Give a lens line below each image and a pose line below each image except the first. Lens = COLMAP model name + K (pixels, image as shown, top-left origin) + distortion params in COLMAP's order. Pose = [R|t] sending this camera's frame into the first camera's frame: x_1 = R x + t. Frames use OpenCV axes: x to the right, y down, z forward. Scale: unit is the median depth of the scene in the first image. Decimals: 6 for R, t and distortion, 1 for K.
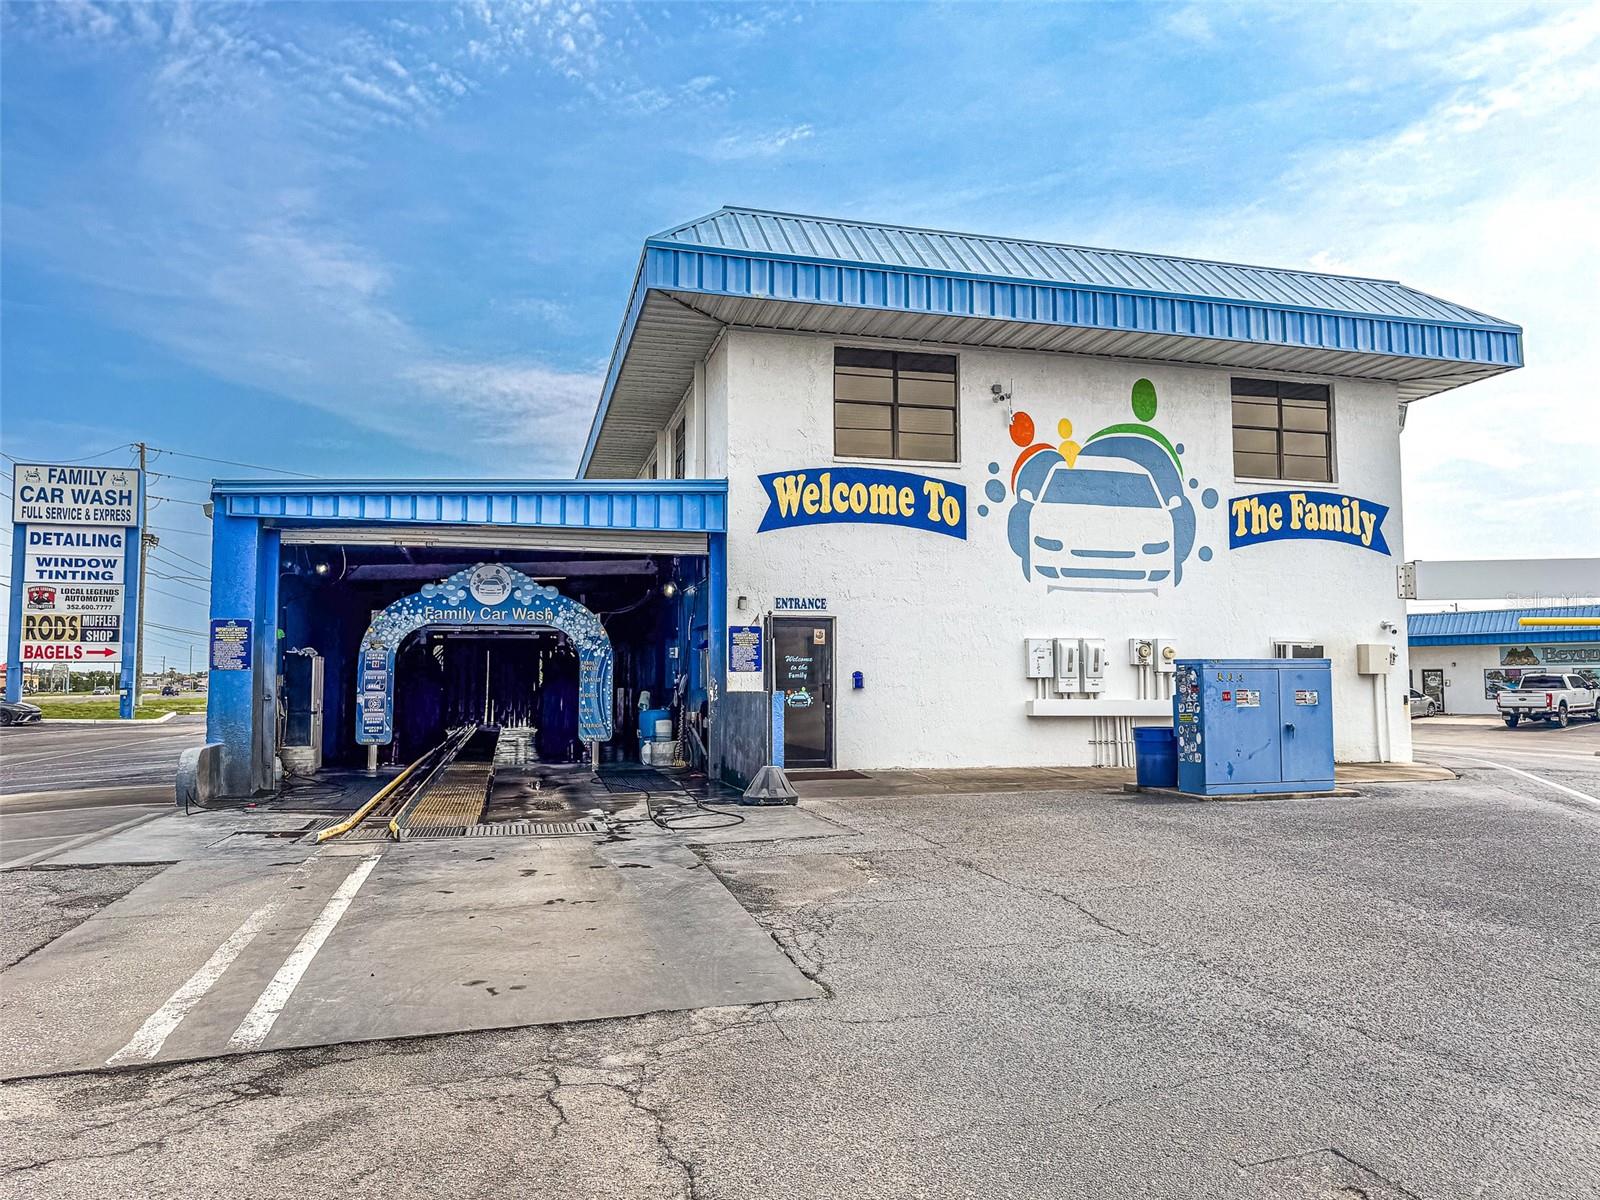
lens RADIAL K [[1135.0, 0, 835.1], [0, 1135.0, 595.0], [0, 0, 1]] dist [-0.005288, -0.007849]
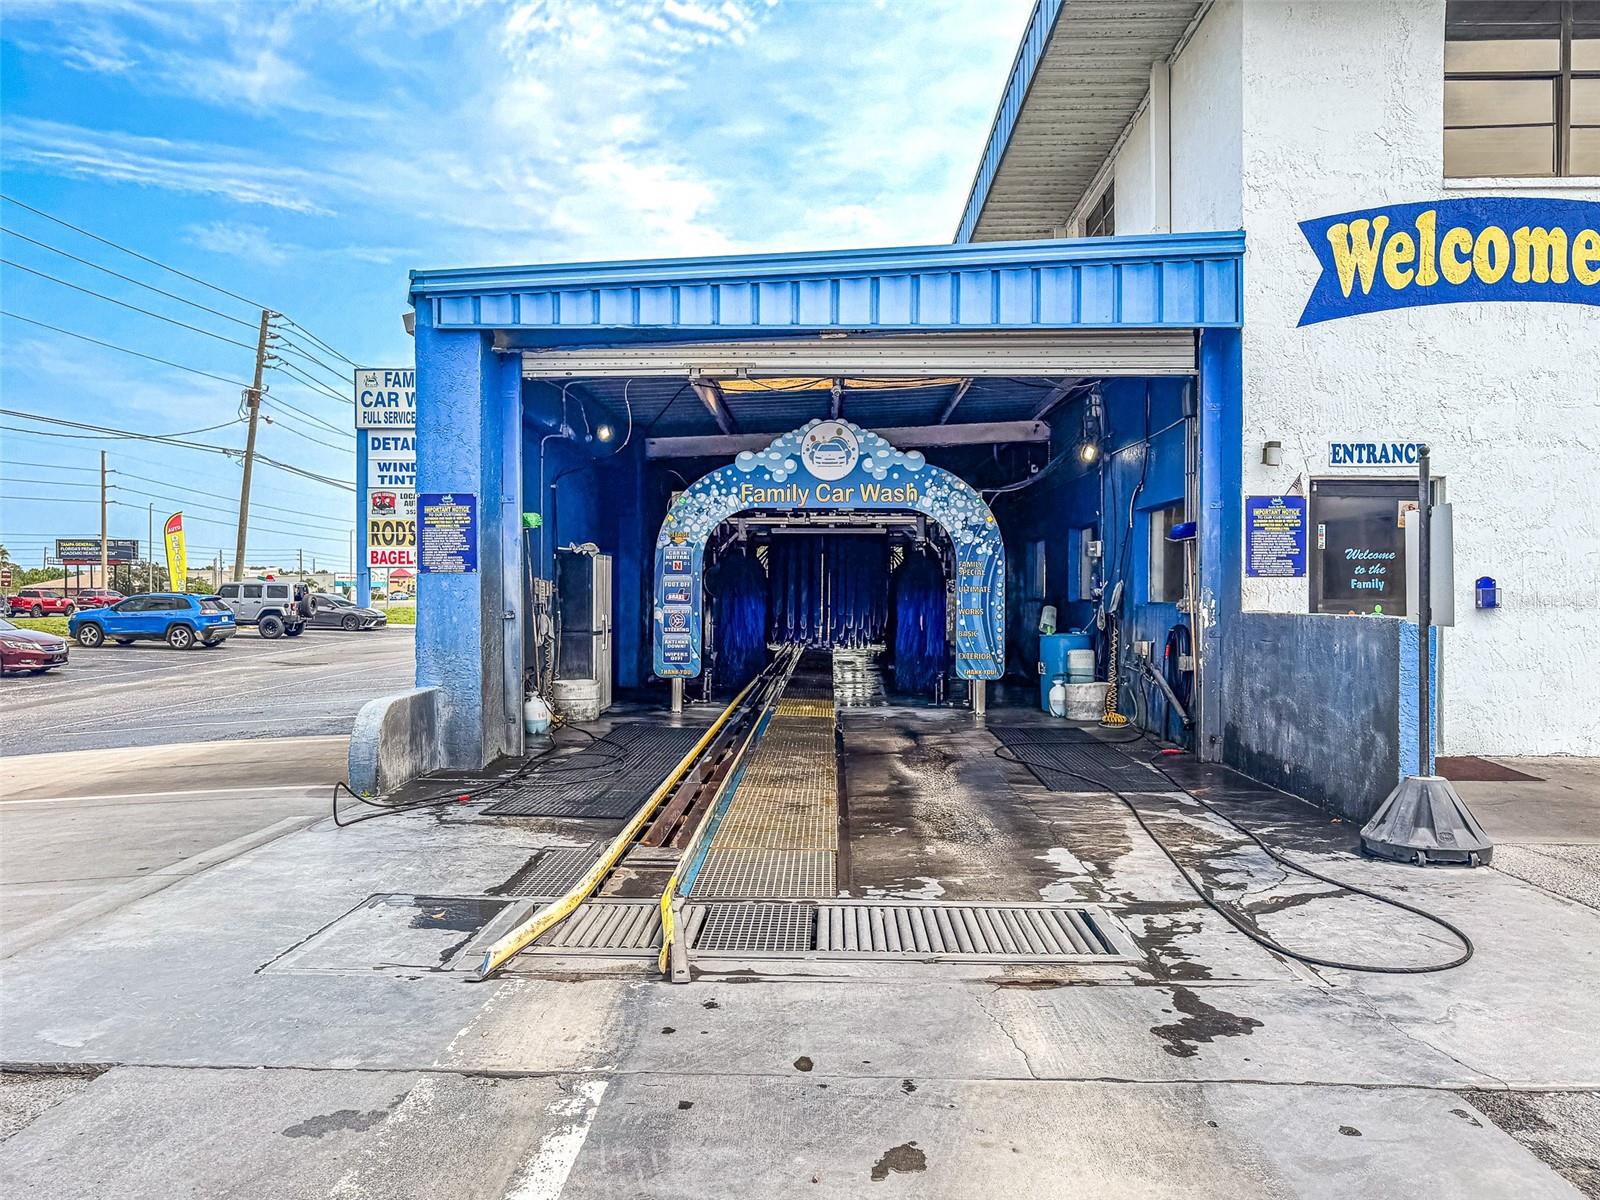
lens RADIAL K [[1135.0, 0, 815.3], [0, 1135.0, 612.4], [0, 0, 1]] dist [-0.005288, -0.007849]
pose [[0.957932, 0.010999, -0.286784, -0.113986], [0.016741, 0.995422, 0.094098, 0.023866], [0.286506, -0.094941, 0.953363, 0.333360]]
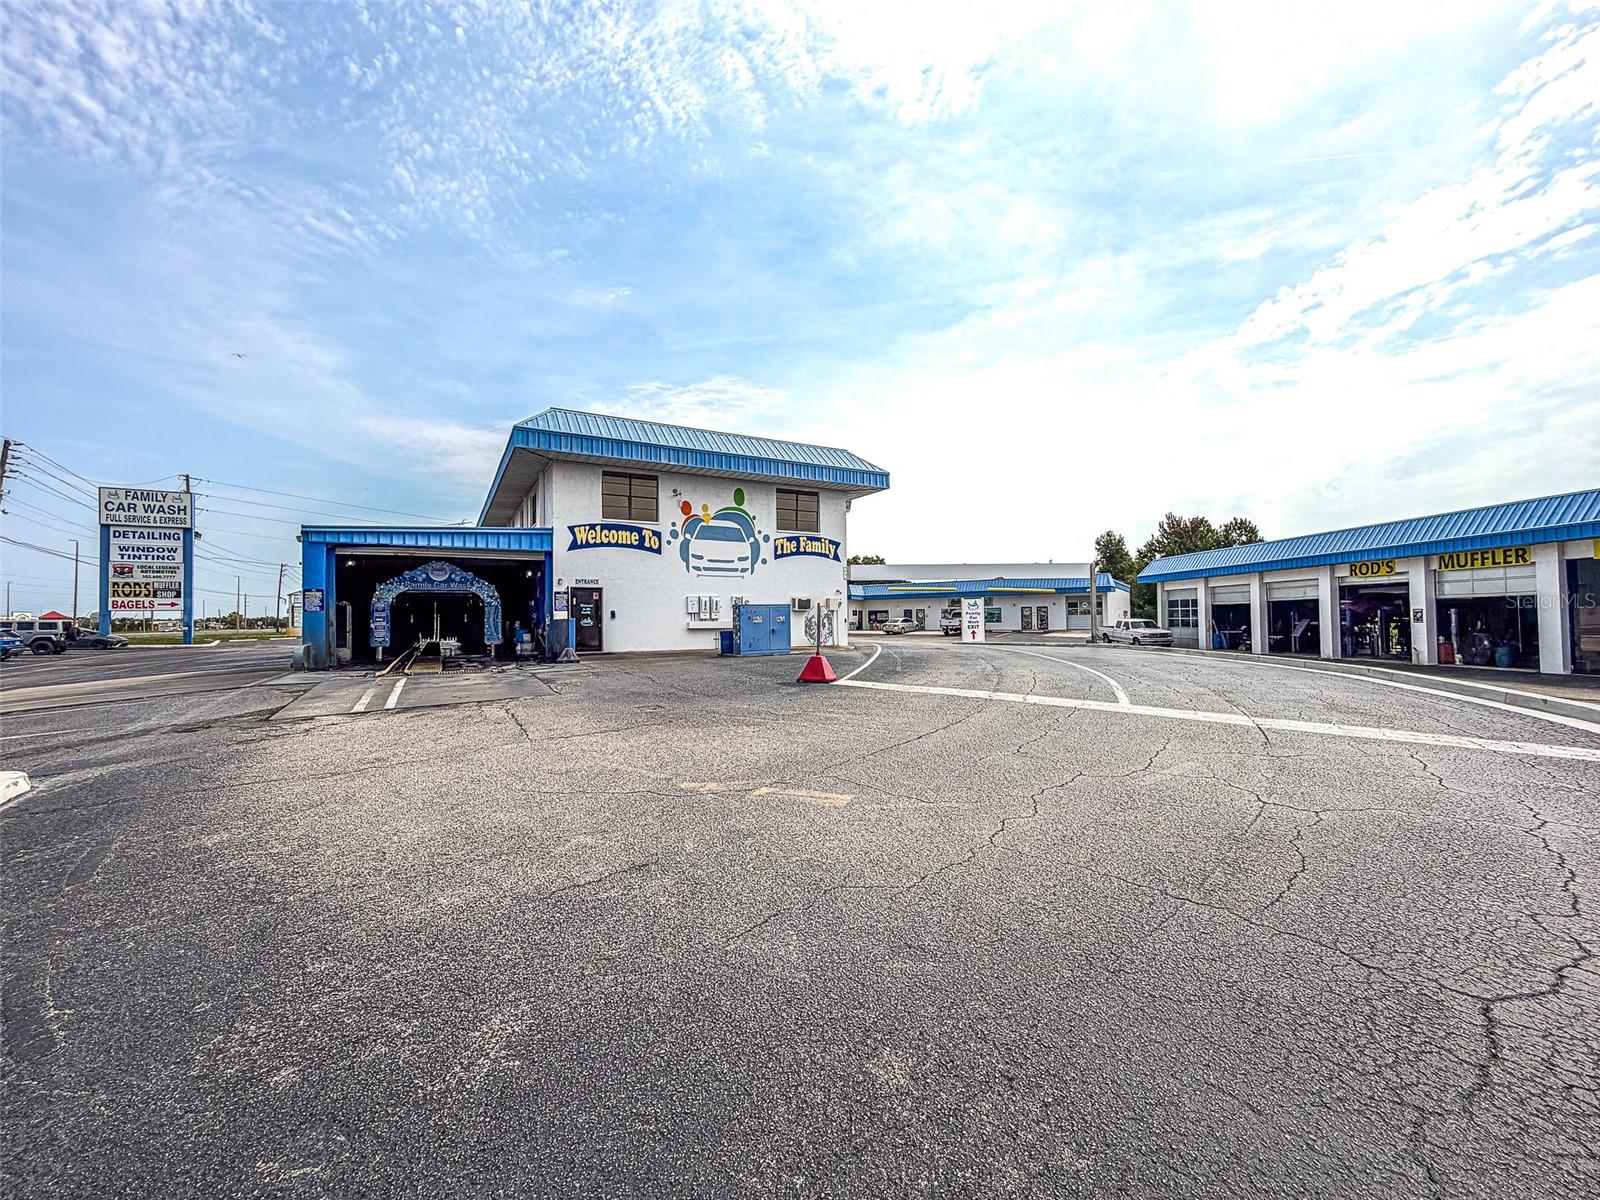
lens RADIAL K [[646.0, 0, 811.0], [0, 646.0, 603.9], [0, 0, 1]] dist [-0.008841, 0.000200]
pose [[0.969585, -0.004747, 0.244707, 0.078250], [-0.008316, 0.998596, 0.052321, -0.017472], [-0.244612, -0.052765, 0.968184, -0.347128]]
